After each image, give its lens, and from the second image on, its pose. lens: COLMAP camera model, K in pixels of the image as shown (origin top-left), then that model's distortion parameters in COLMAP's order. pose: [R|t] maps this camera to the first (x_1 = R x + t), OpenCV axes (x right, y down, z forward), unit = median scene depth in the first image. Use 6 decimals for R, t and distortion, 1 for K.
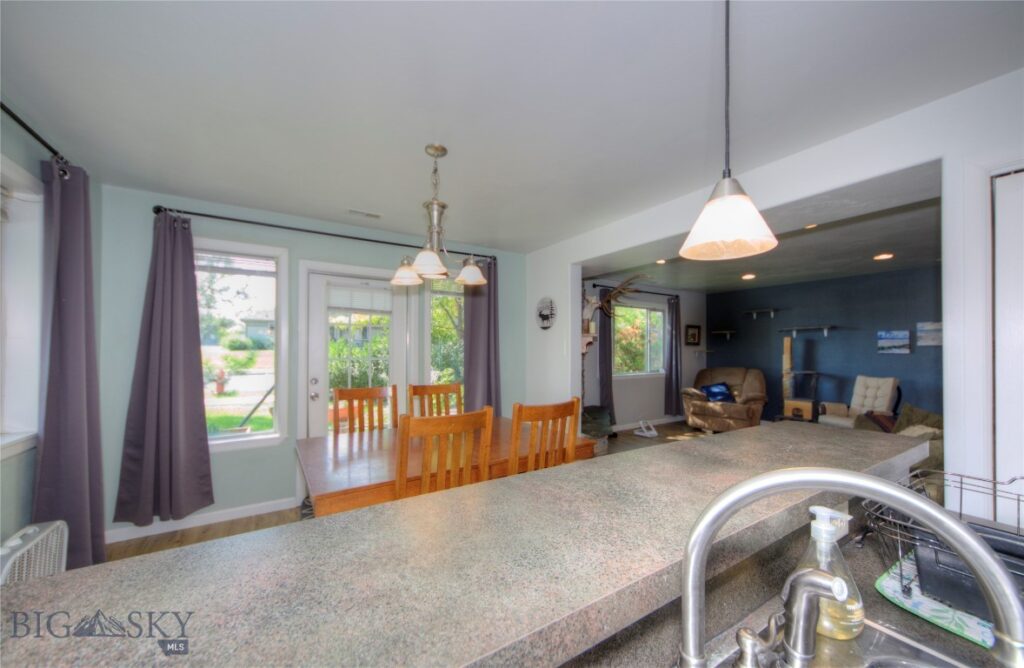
lens RADIAL K [[370.0, 0, 510.1], [0, 370.0, 346.4], [0, 0, 1]] dist [0.011622, -0.003137]
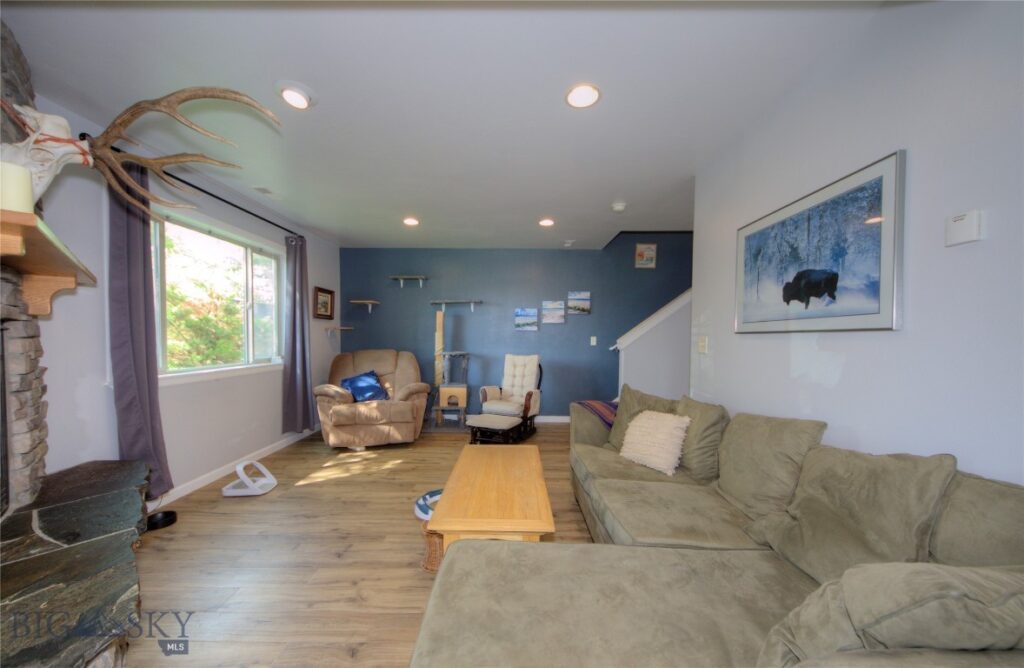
lens RADIAL K [[370.0, 0, 510.1], [0, 370.0, 346.4], [0, 0, 1]] dist [0.011622, -0.003137]
pose [[0.540452, -0.022631, 0.841070, 0.133010], [-0.010645, 0.999374, 0.033731, 0.024144], [-0.841308, -0.027183, 0.539873, 0.423427]]
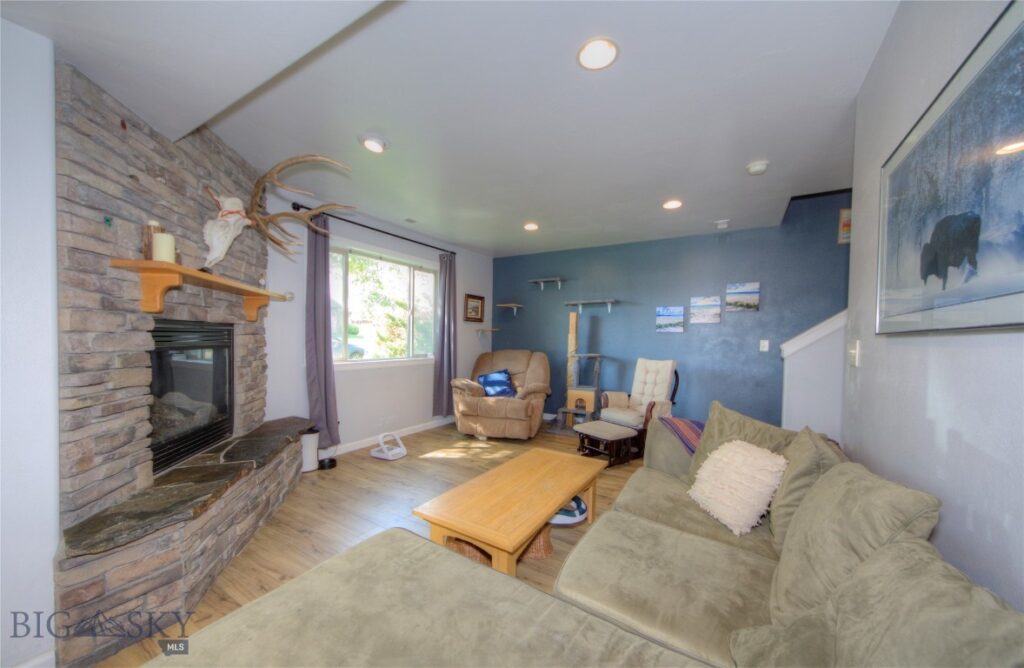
lens RADIAL K [[370.0, 0, 510.1], [0, 370.0, 346.4], [0, 0, 1]] dist [0.011622, -0.003137]
pose [[0.899137, -0.000537, 0.437666, 0.264189], [-0.016336, 0.999261, 0.034786, 0.023997], [-0.437362, -0.038427, 0.898464, 0.325550]]
